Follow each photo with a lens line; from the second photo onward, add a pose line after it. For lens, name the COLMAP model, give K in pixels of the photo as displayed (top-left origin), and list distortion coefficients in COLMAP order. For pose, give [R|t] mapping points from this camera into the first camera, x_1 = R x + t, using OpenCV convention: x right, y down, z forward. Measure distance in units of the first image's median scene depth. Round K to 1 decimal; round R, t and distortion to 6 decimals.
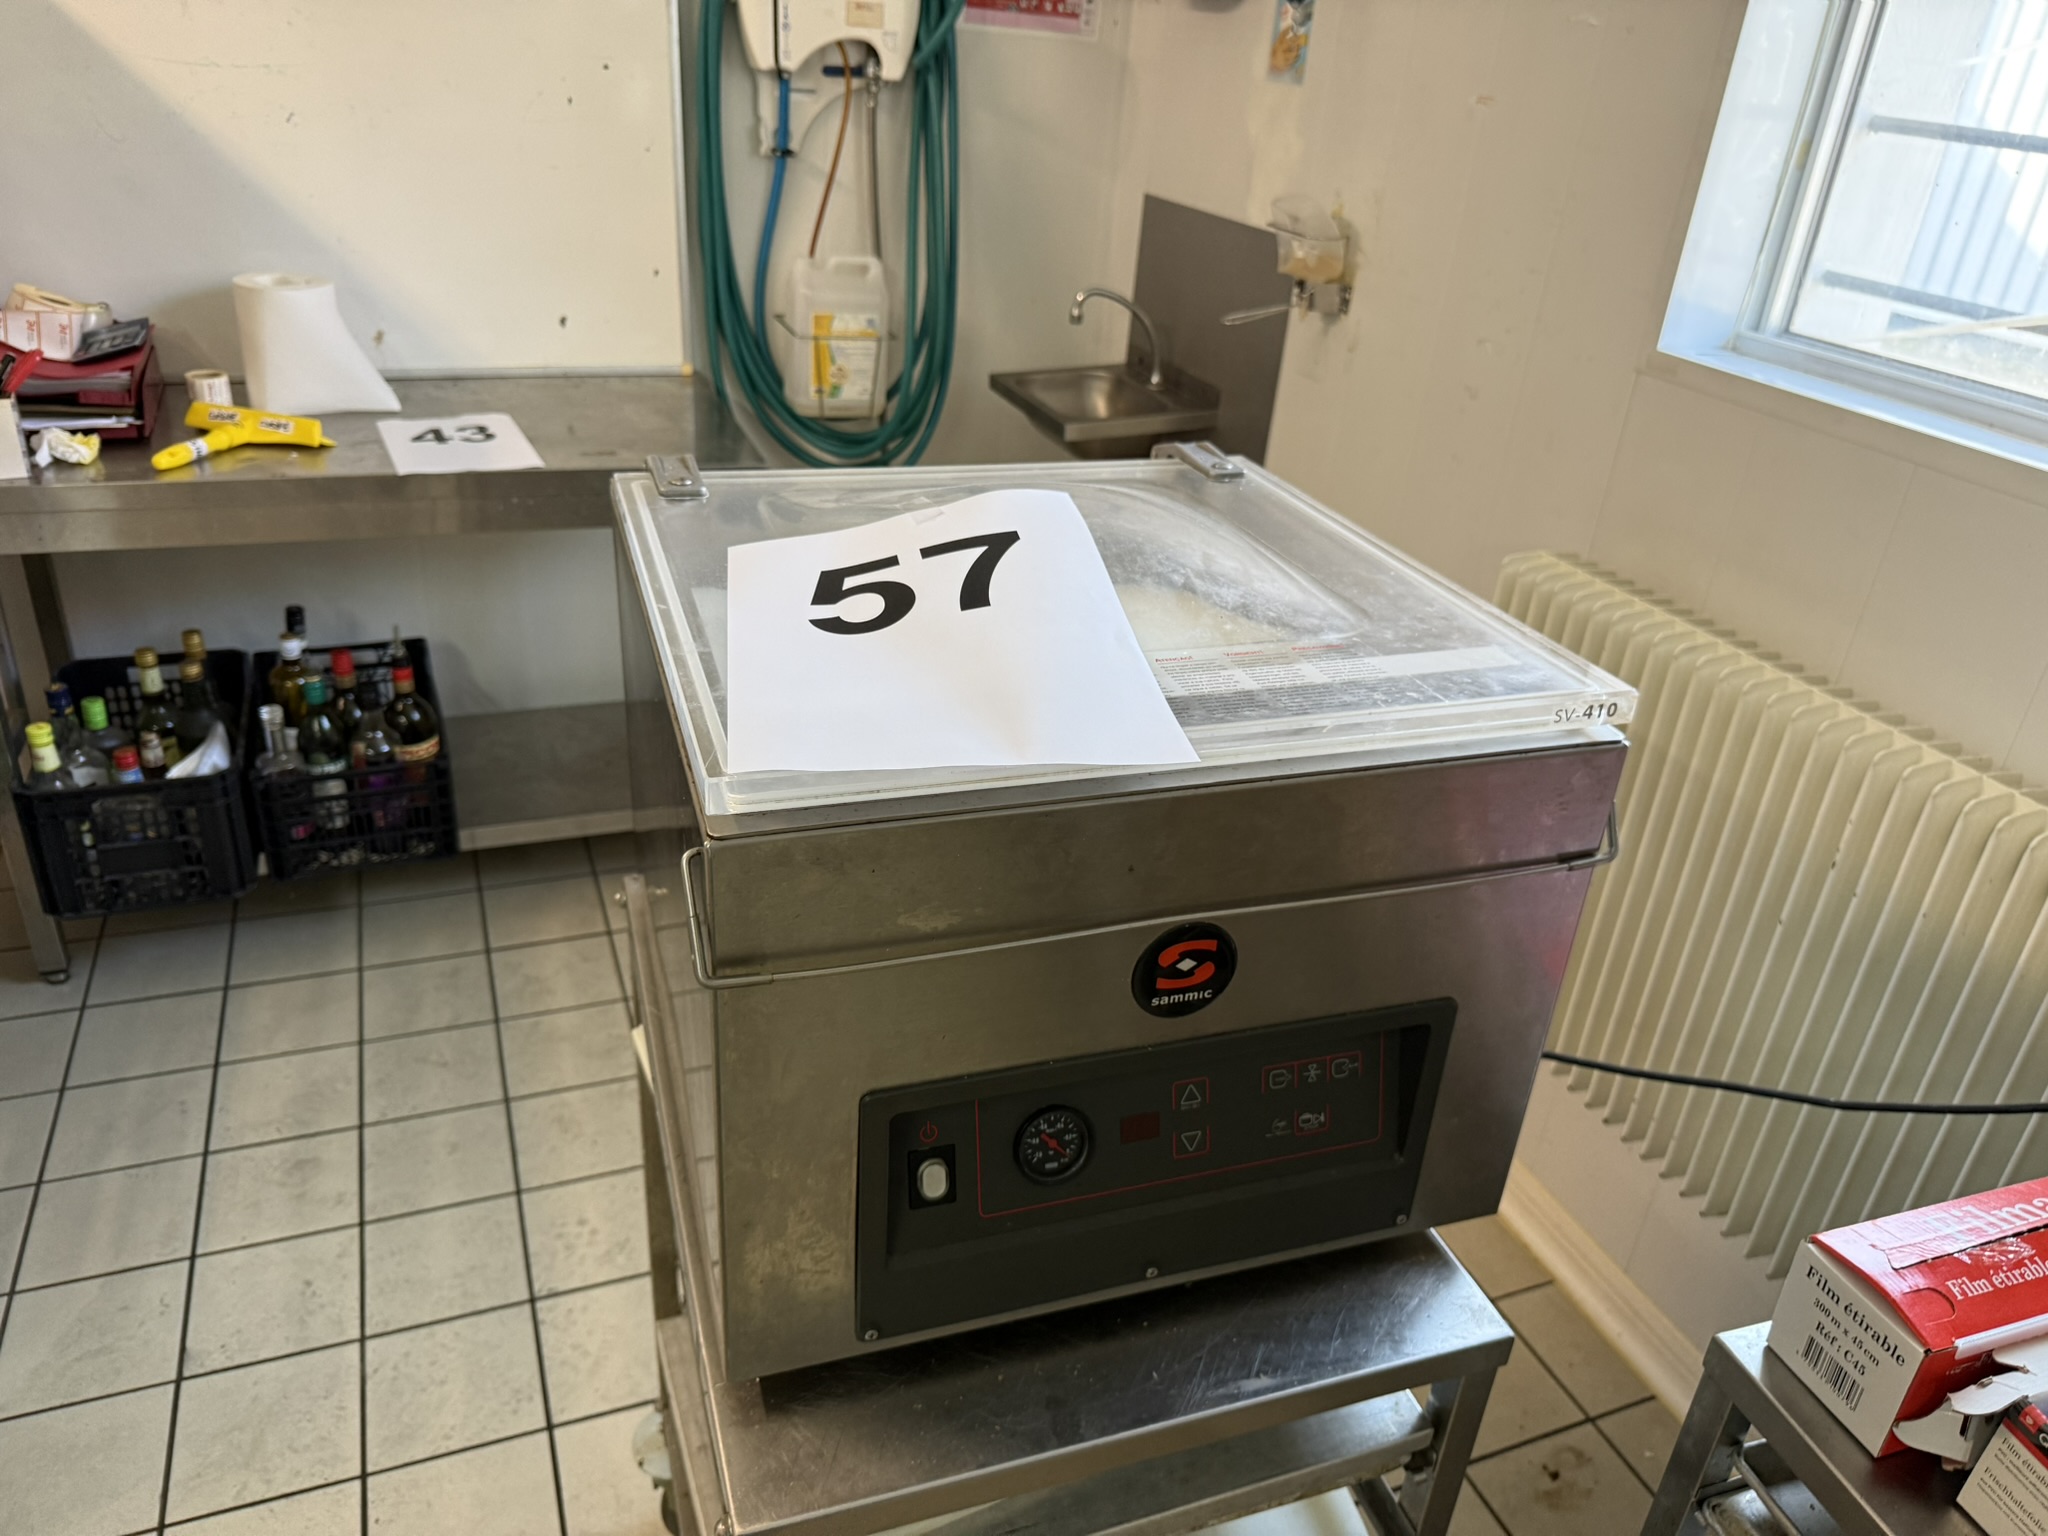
lens RADIAL K [[1455.7, 0, 1023.7], [0, 1455.7, 775.2], [0, 0, 1]] dist [0.032147, -0.043226]
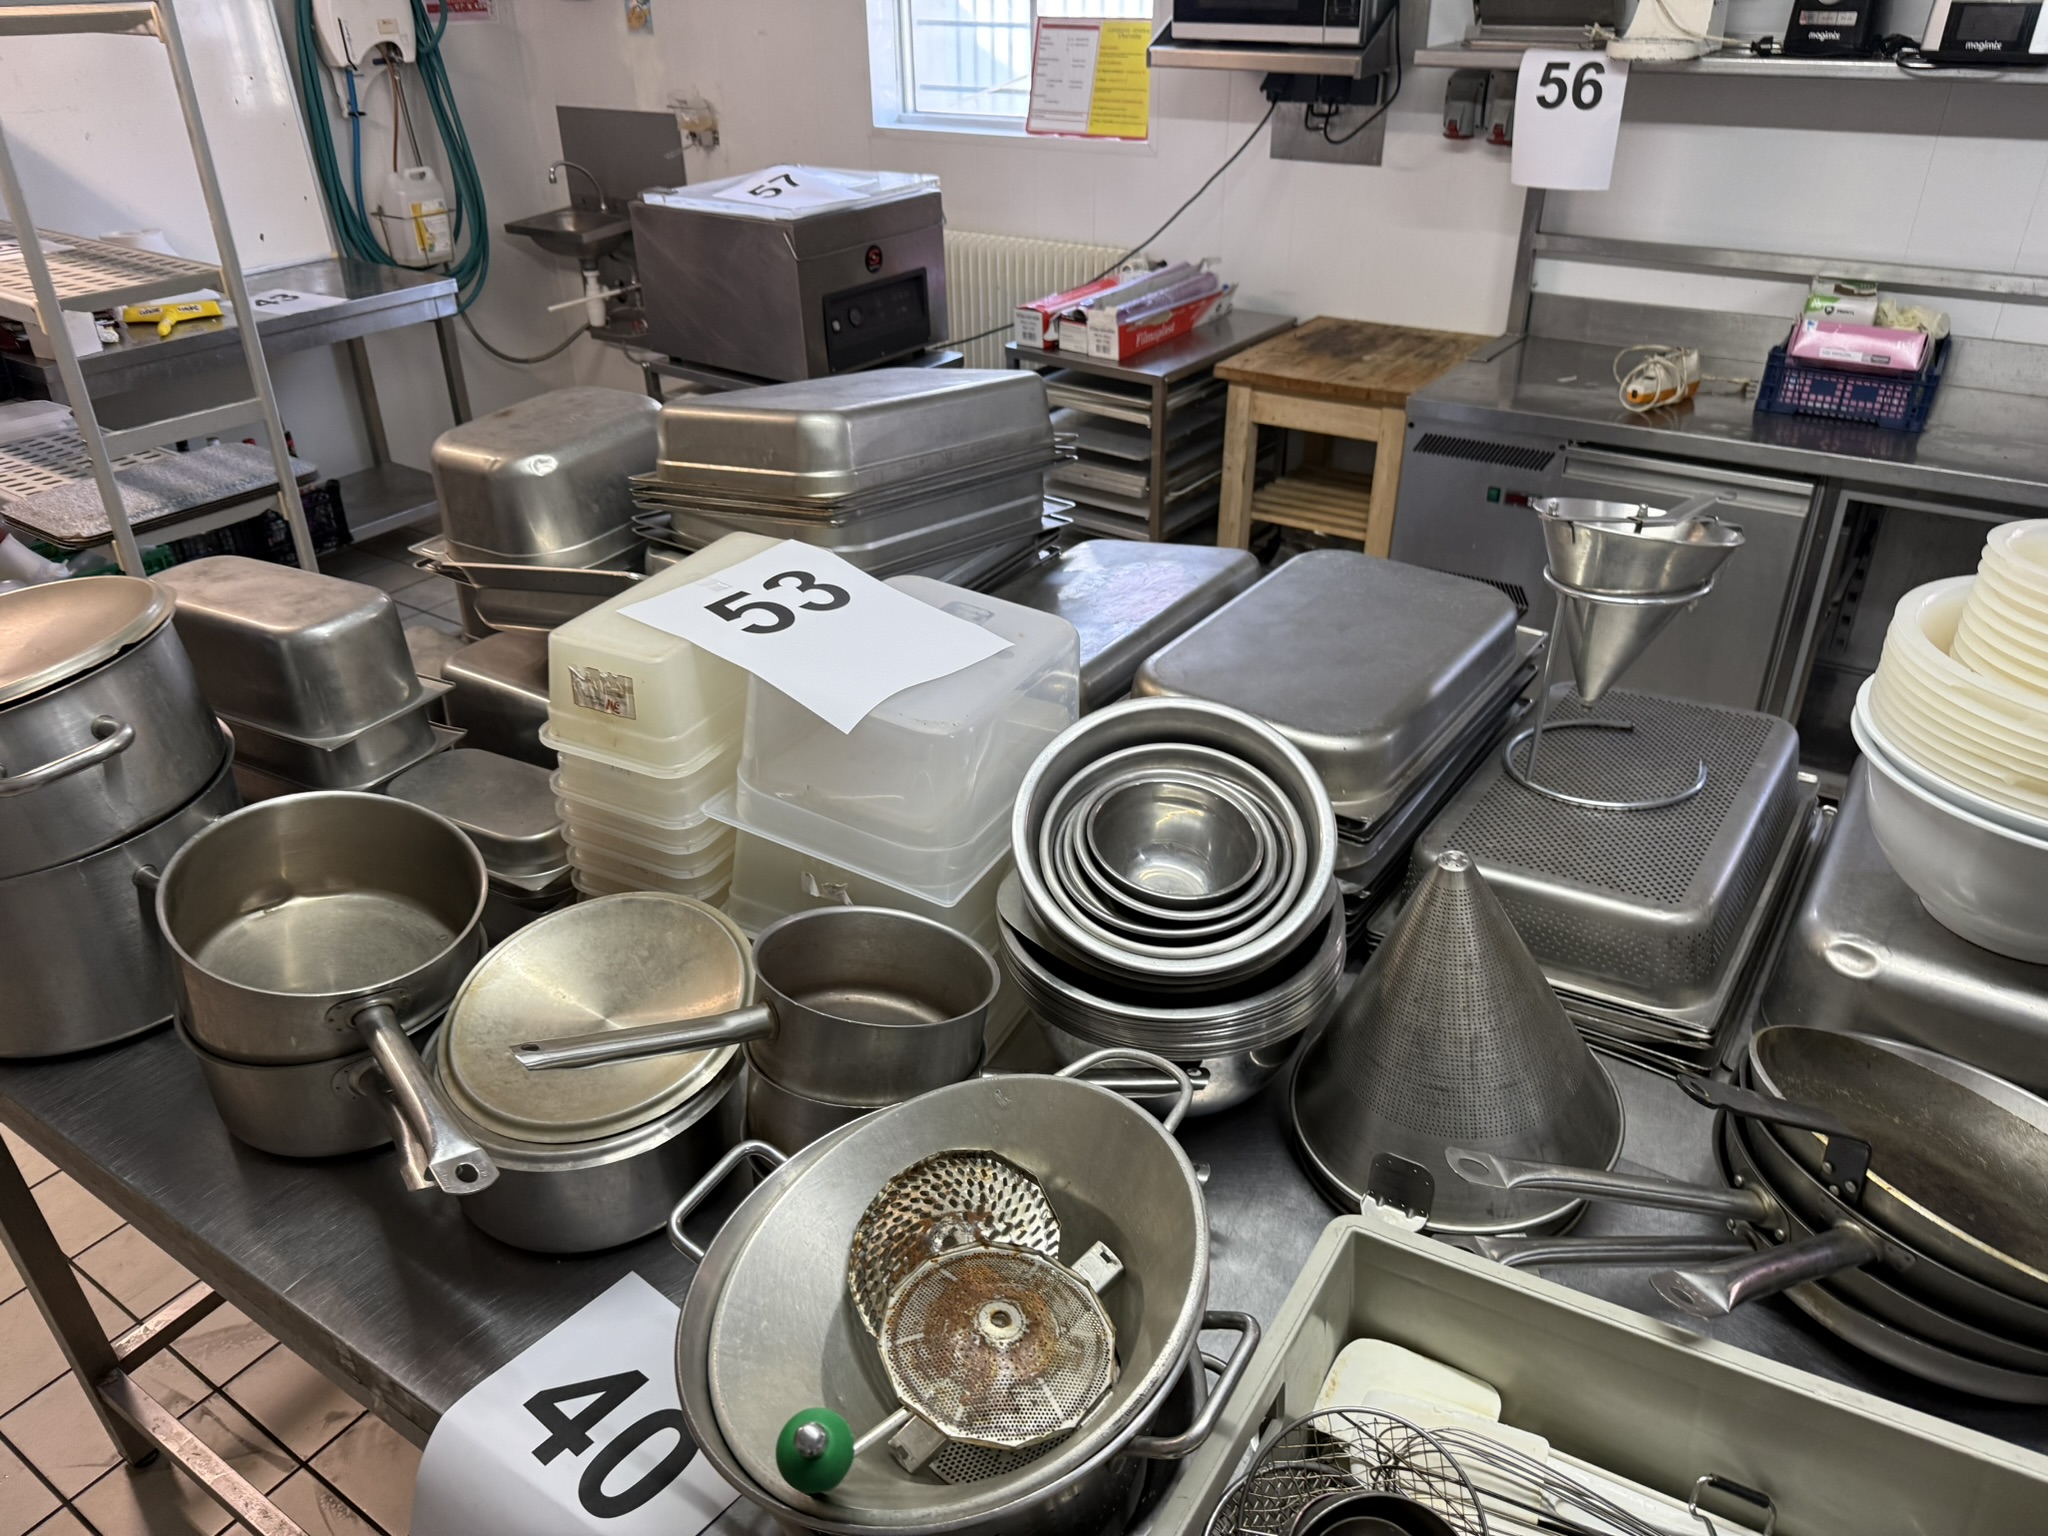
lens RADIAL K [[1455.7, 0, 1028.2], [0, 1455.7, 766.5], [0, 0, 1]] dist [0.032147, -0.043226]
pose [[0.819903, -0.358659, 0.446231, -0.579104], [0.332380, 0.932838, 0.139057, 0.316206], [-0.466136, 0.034305, 0.884048, -0.874863]]
